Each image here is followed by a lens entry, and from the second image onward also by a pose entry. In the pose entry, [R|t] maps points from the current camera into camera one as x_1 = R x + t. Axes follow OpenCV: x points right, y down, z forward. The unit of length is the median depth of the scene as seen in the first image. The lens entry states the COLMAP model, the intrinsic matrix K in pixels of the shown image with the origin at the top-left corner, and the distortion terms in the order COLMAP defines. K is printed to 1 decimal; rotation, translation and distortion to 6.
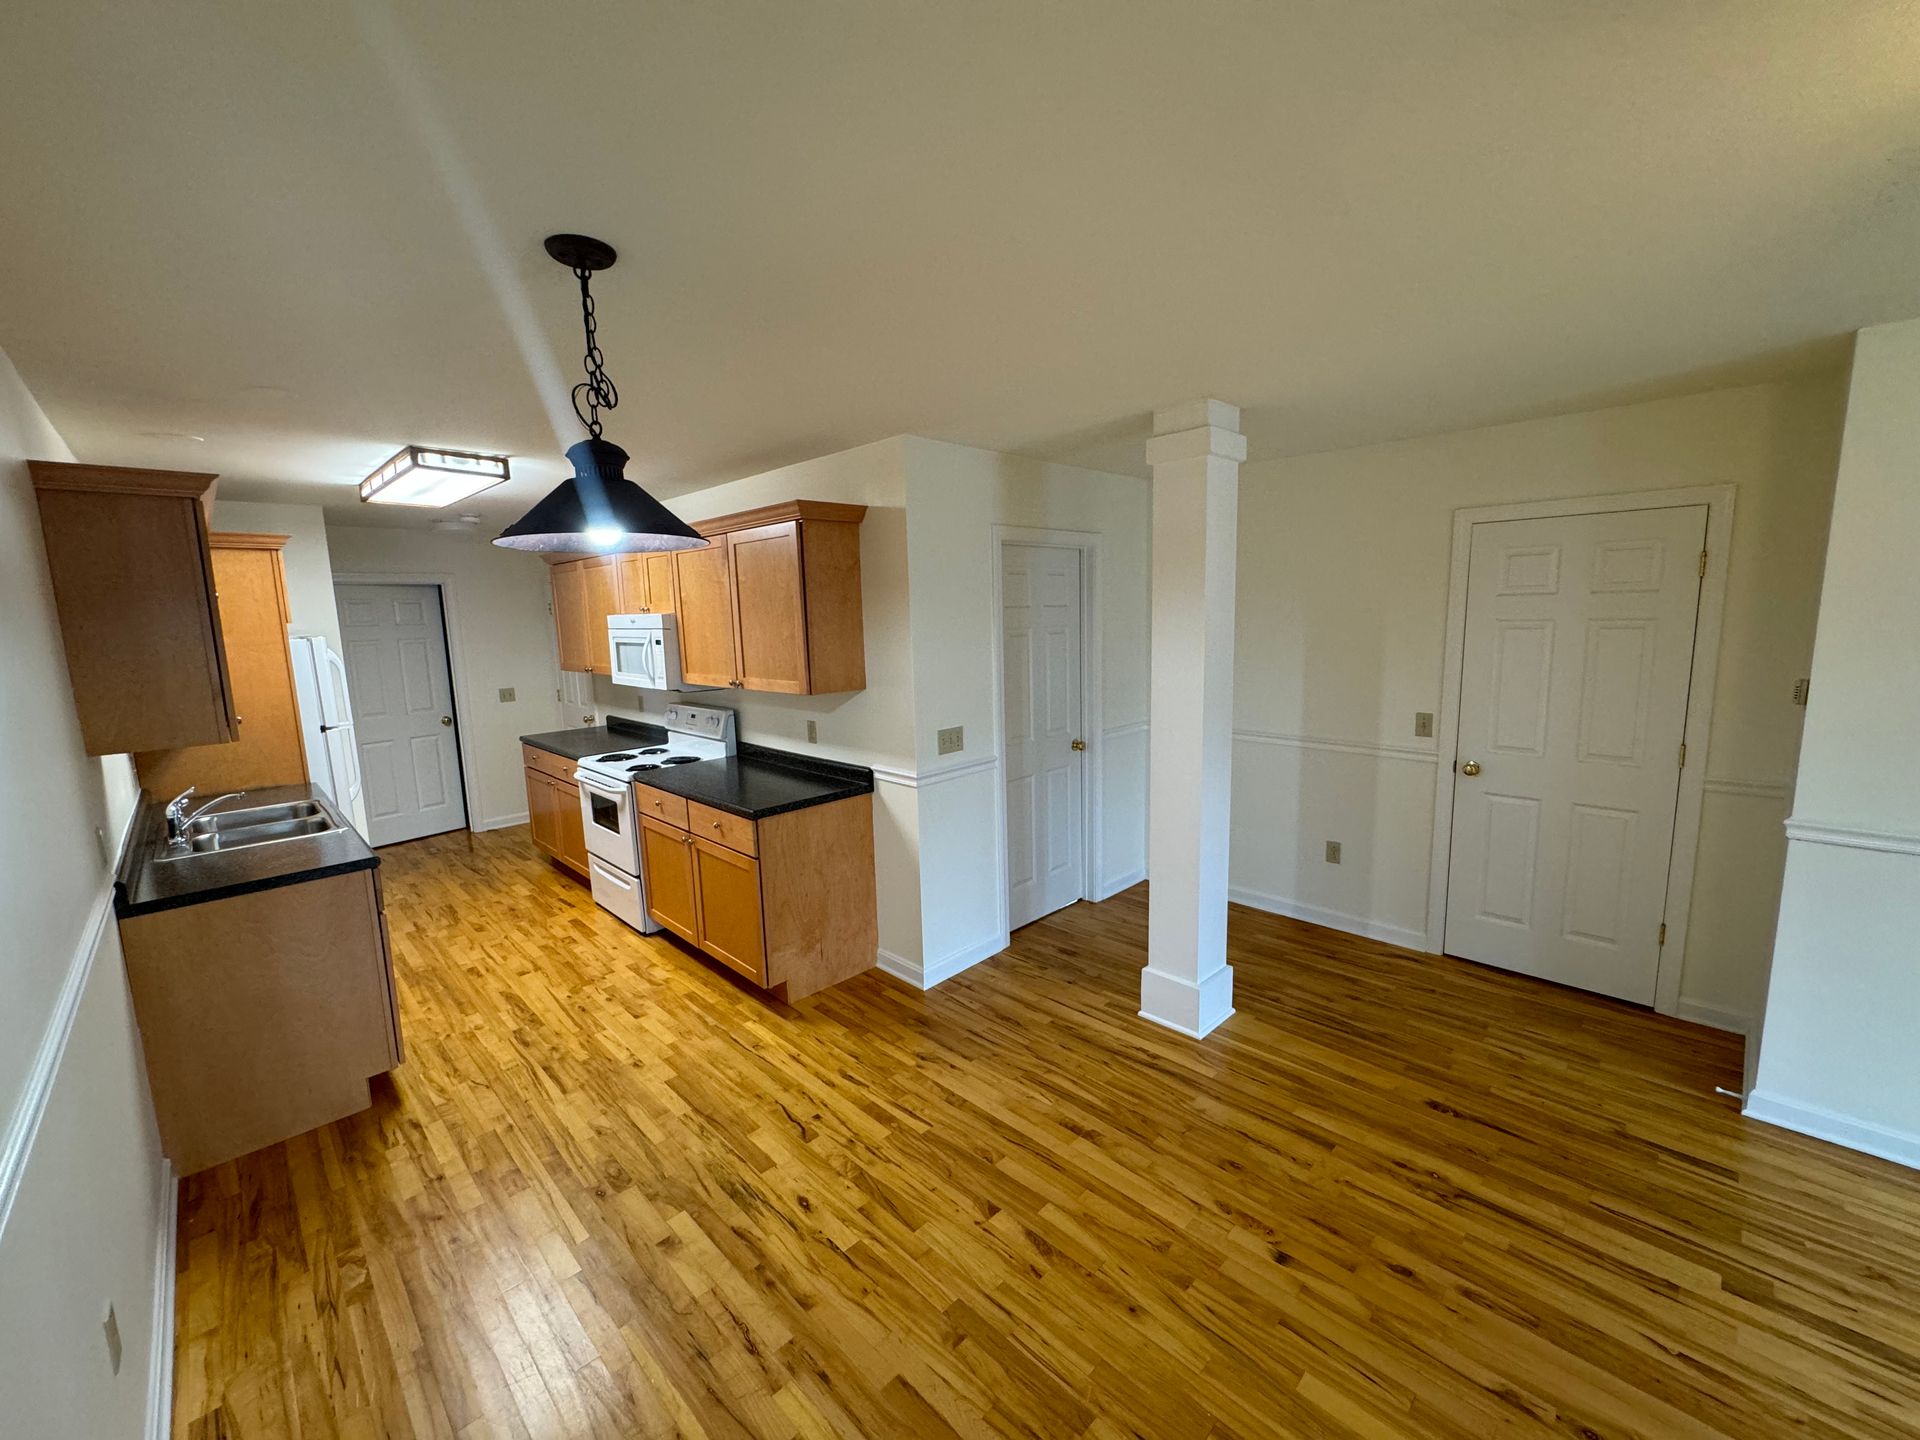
lens RADIAL K [[765.6, 0, 958.4], [0, 765.6, 720.1], [0, 0, 1]] dist [-0.001512, -0.000463]
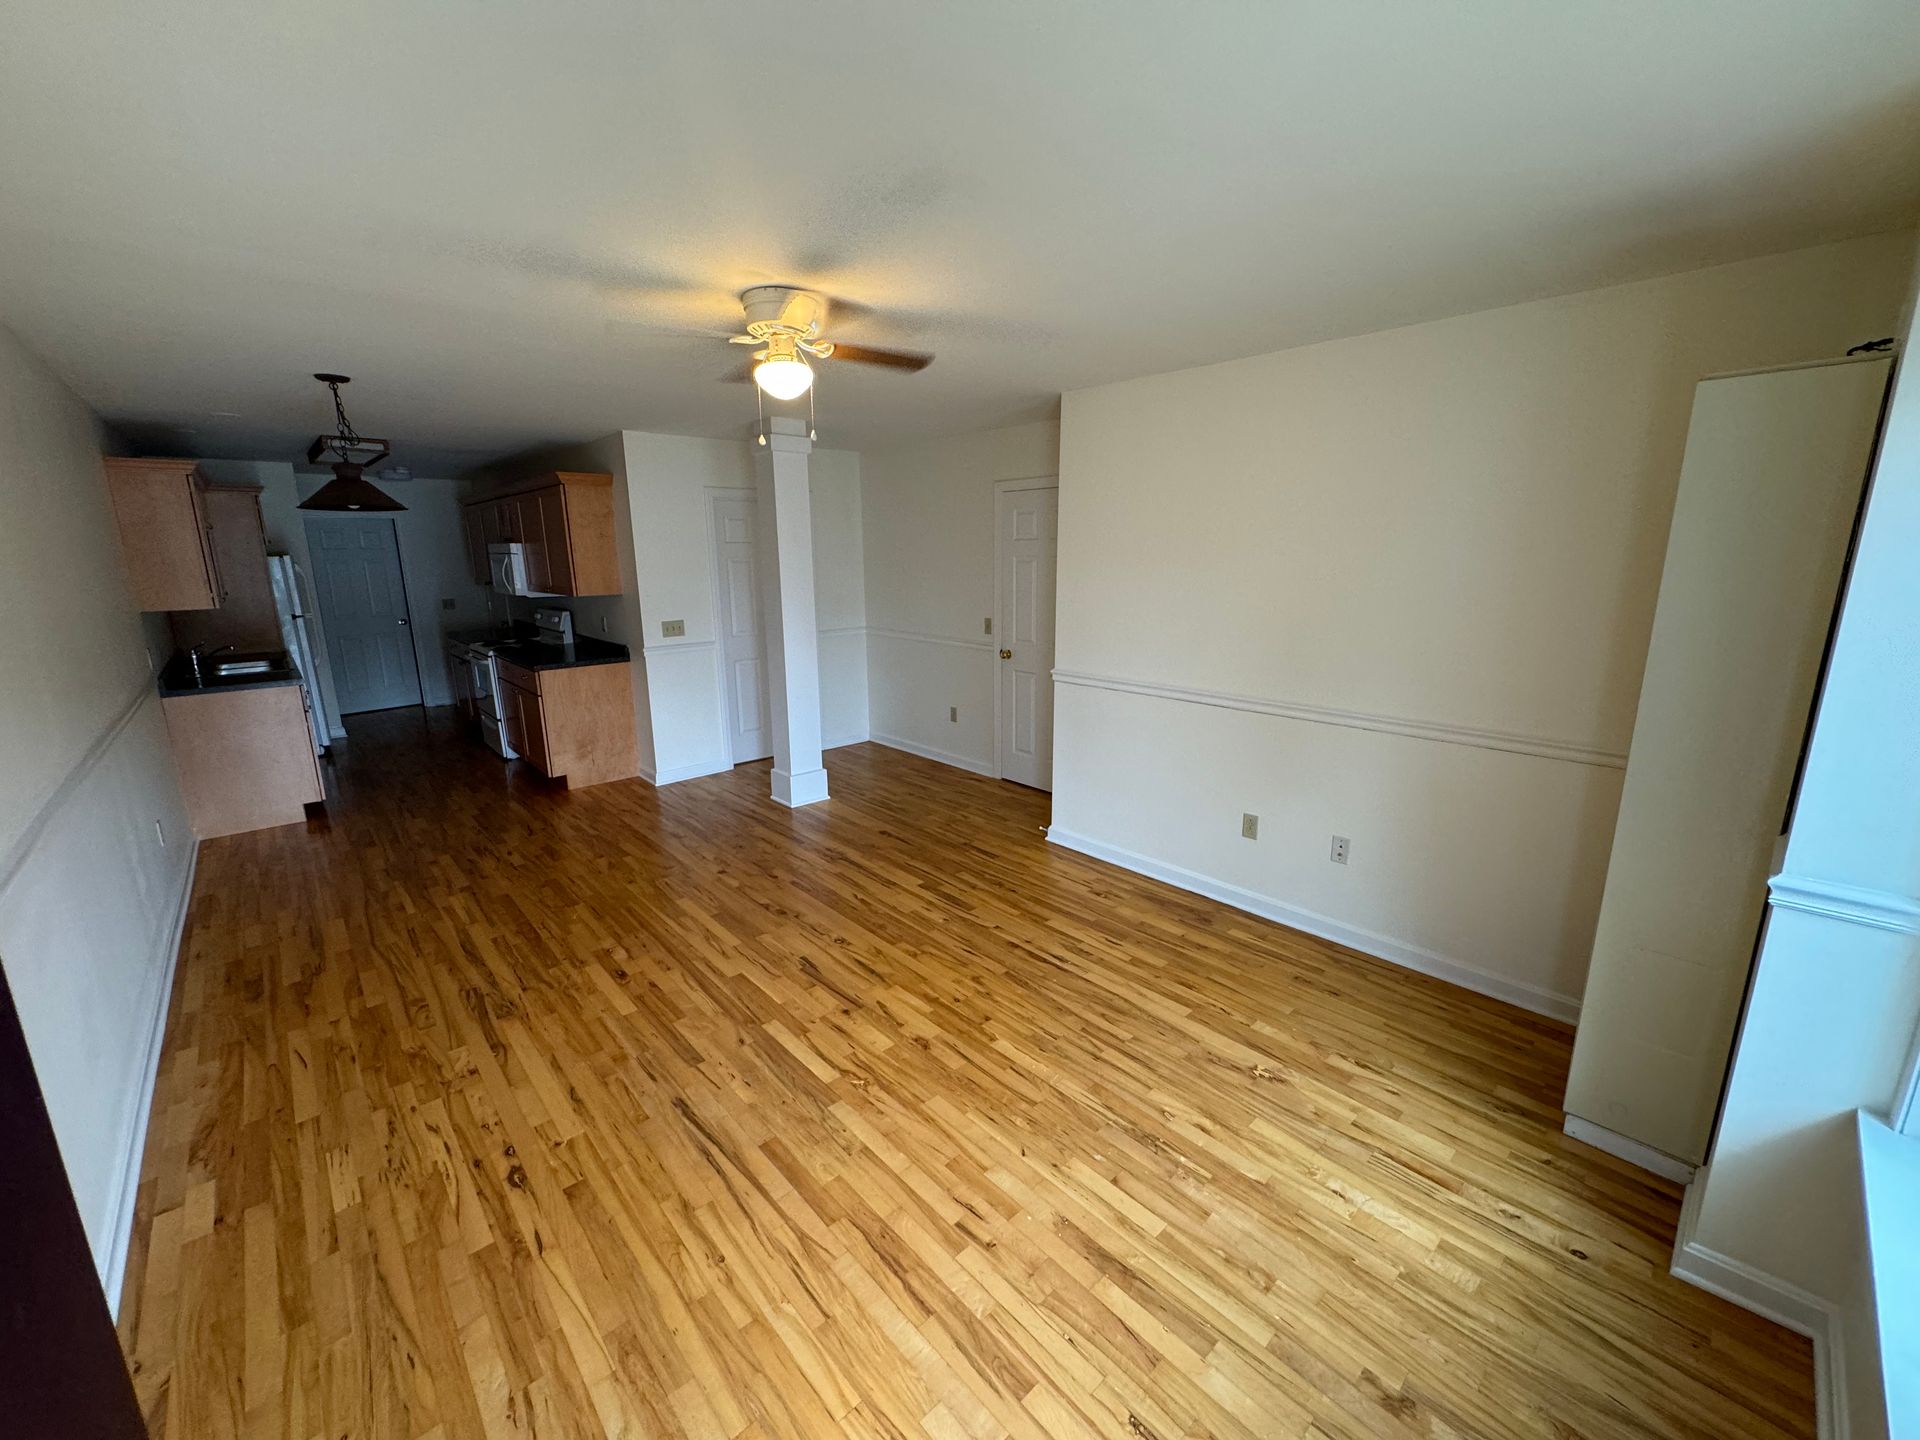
lens RADIAL K [[765.6, 0, 958.4], [0, 765.6, 720.1], [0, 0, 1]] dist [-0.001512, -0.000463]
pose [[0.998818, 0.027581, -0.040020, 0.750739], [-0.024343, 0.996558, 0.079249, 0.088505], [0.042068, -0.078182, 0.996051, -0.637670]]
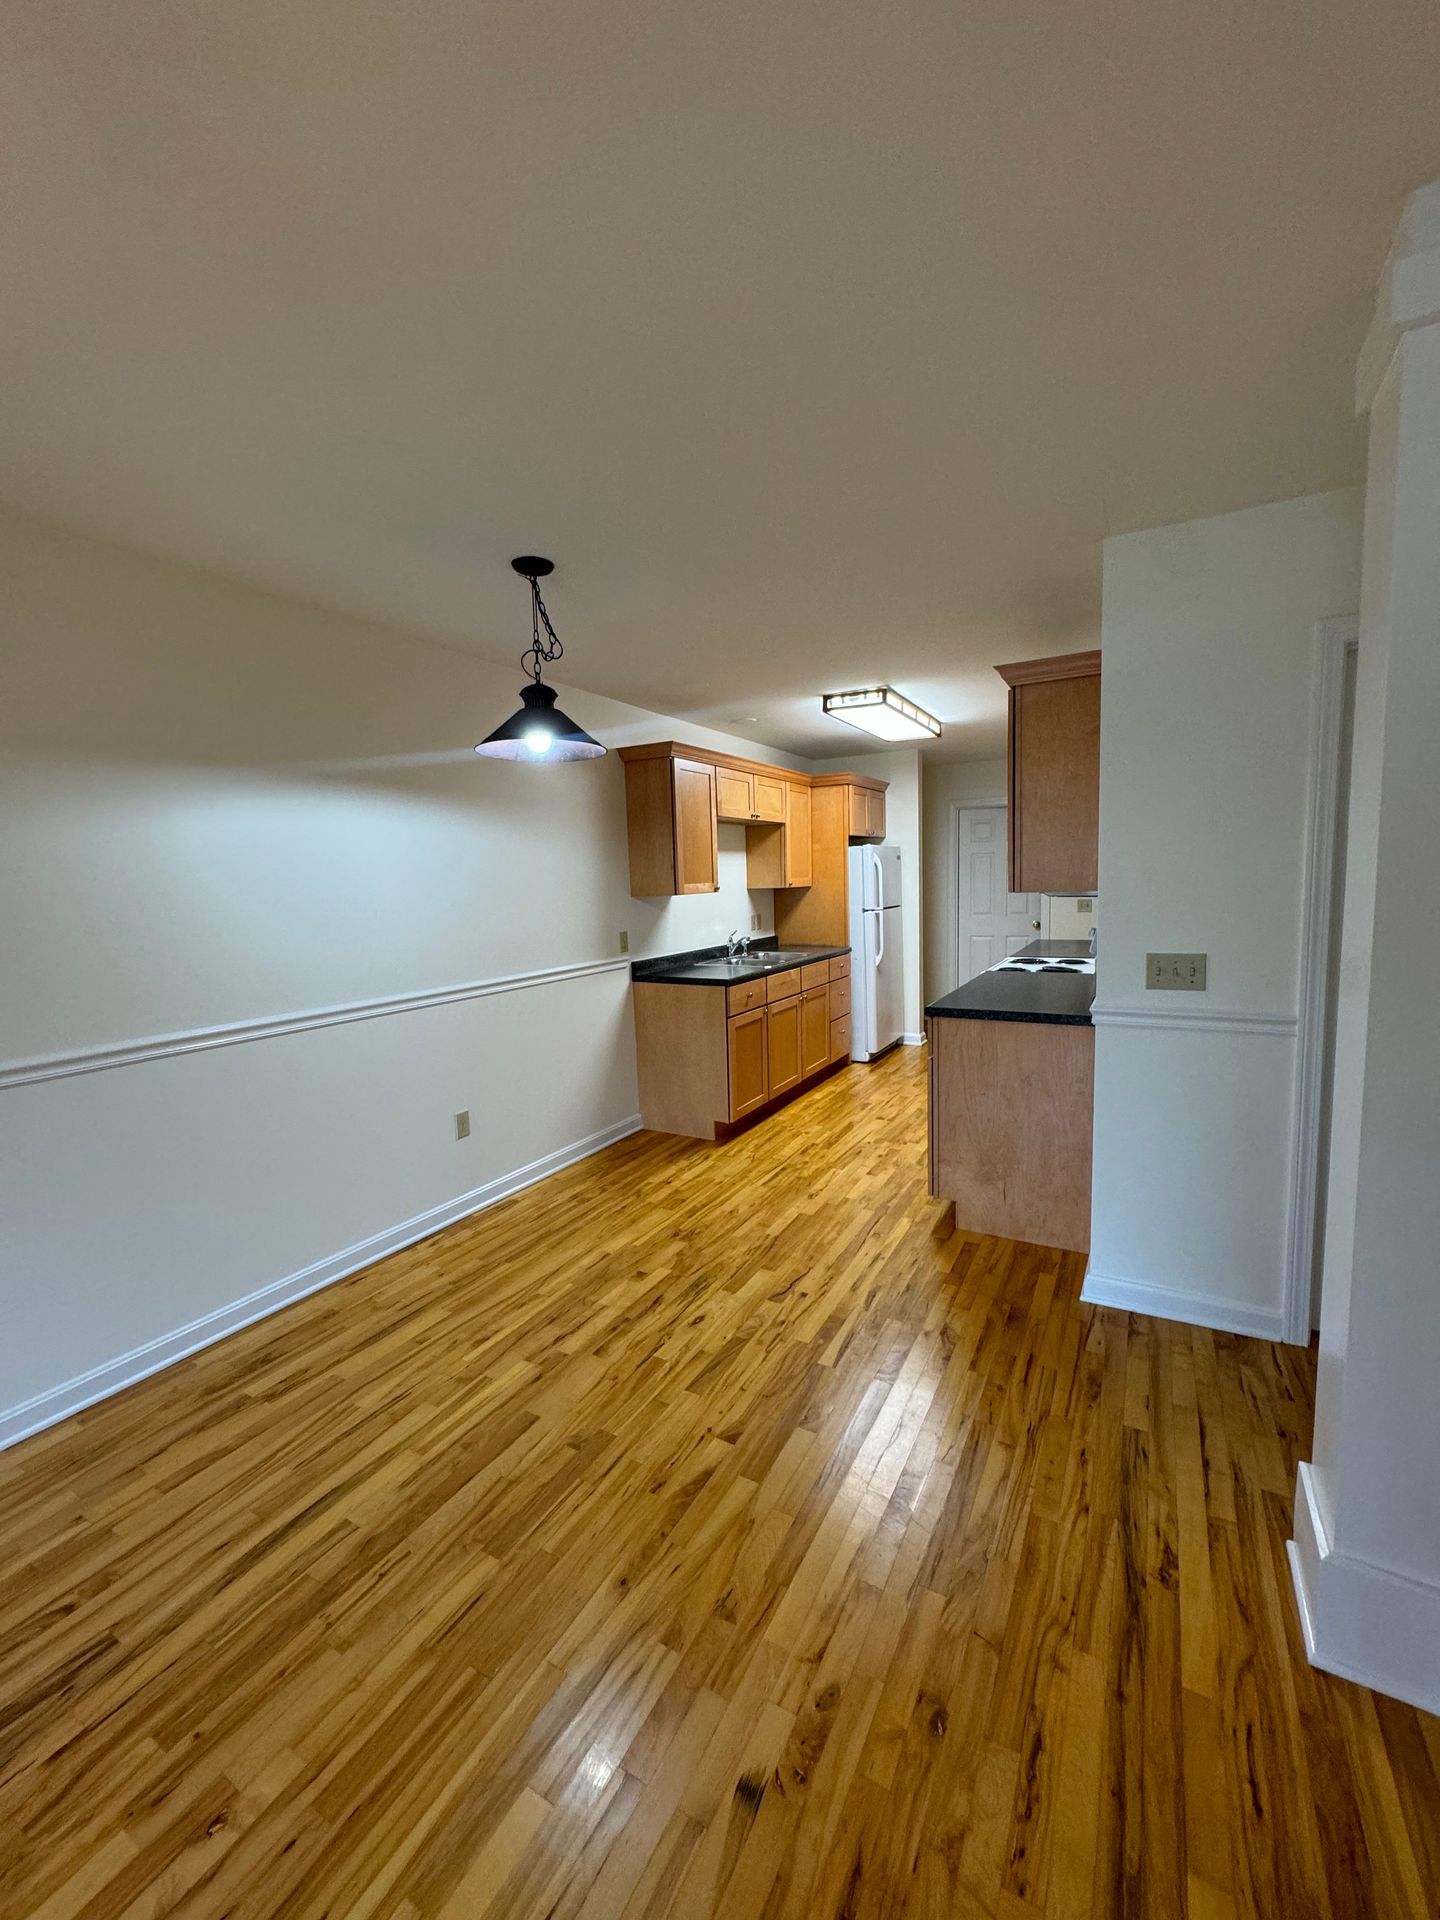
lens RADIAL K [[765.6, 0, 722.2], [0, 765.6, 957.9], [0, 0, 1]] dist [-0.001512, -0.000463]
pose [[0.269051, 0.119442, -0.955691, 0.617339], [-0.115151, 0.989152, 0.091206, -0.000966], [0.956218, 0.085509, 0.279886, 0.508355]]
